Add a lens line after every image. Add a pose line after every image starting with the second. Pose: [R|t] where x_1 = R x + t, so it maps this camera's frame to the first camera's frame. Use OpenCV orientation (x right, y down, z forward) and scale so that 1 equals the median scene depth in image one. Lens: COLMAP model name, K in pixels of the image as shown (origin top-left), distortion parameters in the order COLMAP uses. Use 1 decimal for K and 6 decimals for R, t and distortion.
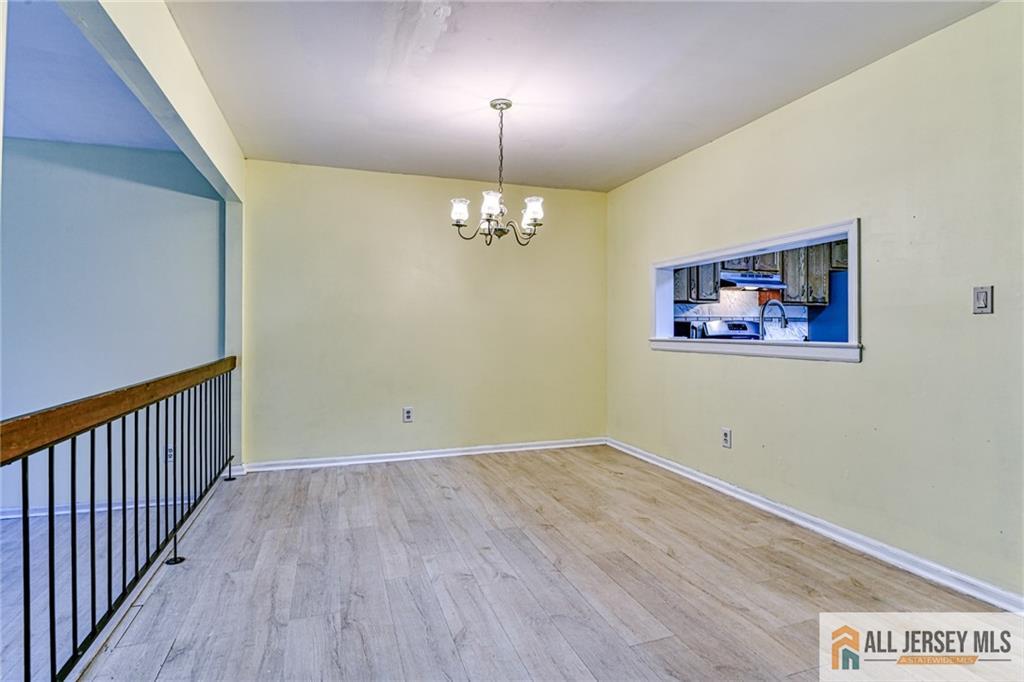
lens RADIAL K [[521.5, 0, 516.3], [0, 521.5, 311.9], [0, 0, 1]] dist [-0.010785, -0.000218]
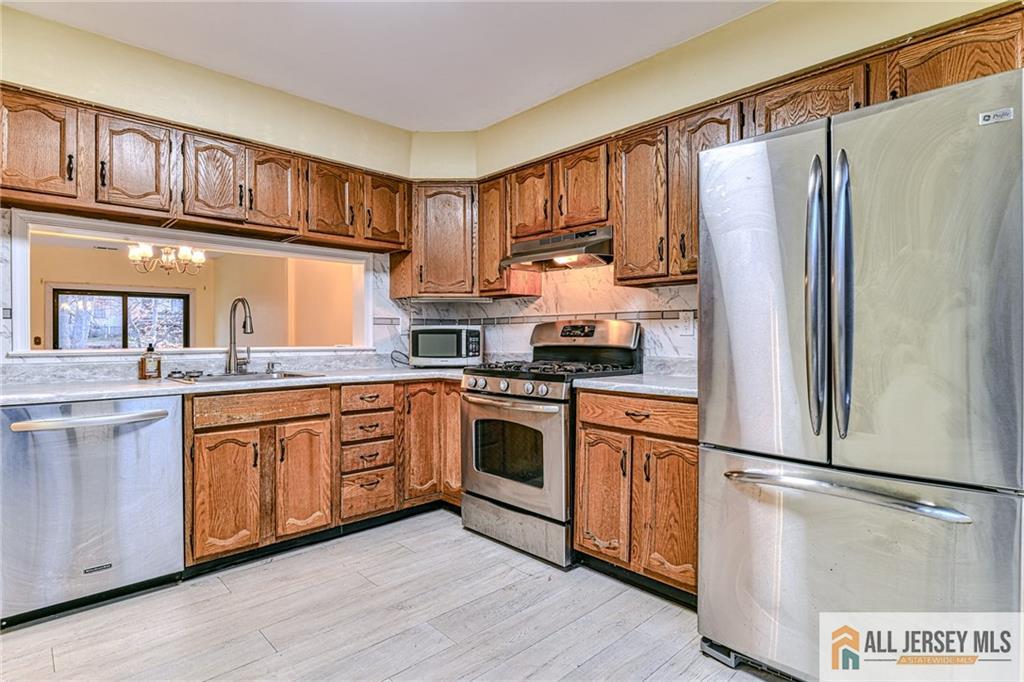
lens RADIAL K [[523.5, 0, 512.3], [0, 523.5, 334.5], [0, 0, 1]] dist [-0.016225, -0.001029]
pose [[0.420640, -0.002632, -0.907224, 1.604544], [0.033017, 0.999378, 0.012409, 0.041221], [0.906626, -0.035173, 0.420466, 1.218405]]
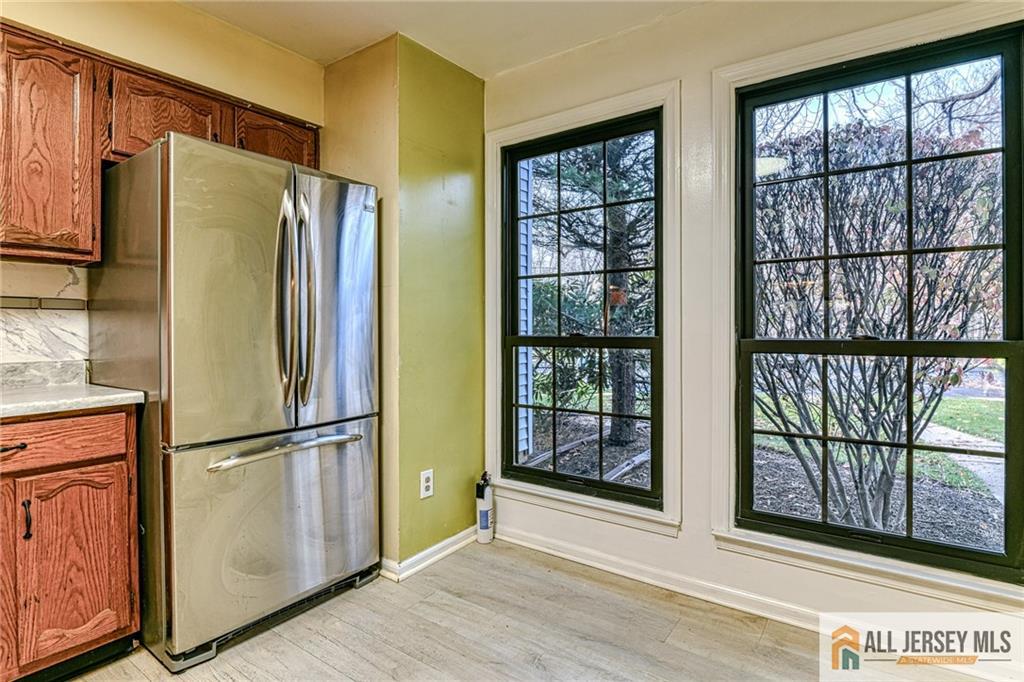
lens RADIAL K [[508.5, 0, 529.9], [0, 508.5, 329.6], [0, 0, 1]] dist [0.000282, -0.008727]
pose [[0.803980, -0.004730, 0.594638, 1.142956], [-0.016666, 0.999396, 0.030483, 0.032426], [-0.594423, -0.034418, 0.803416, 1.013212]]
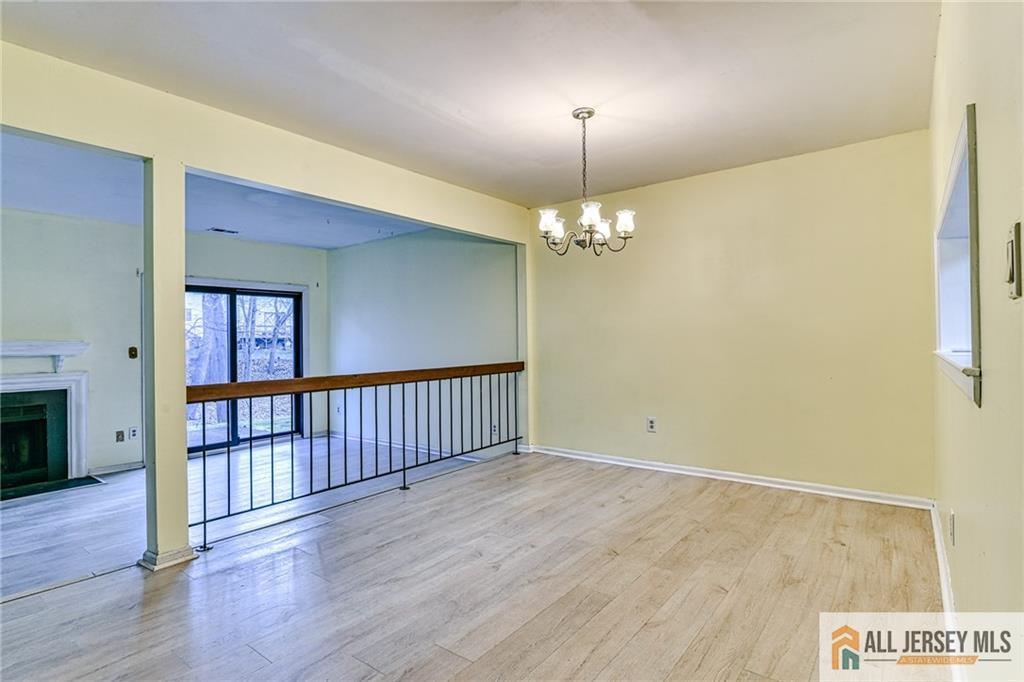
lens RADIAL K [[520.2, 0, 520.0], [0, 520.2, 333.8], [0, 0, 1]] dist [-0.013894, -0.001227]
pose [[0.551925, -0.016028, -0.833740, 0.724518], [0.040818, 0.999136, 0.007814, 0.003343], [0.832894, -0.038345, 0.552102, 0.347551]]
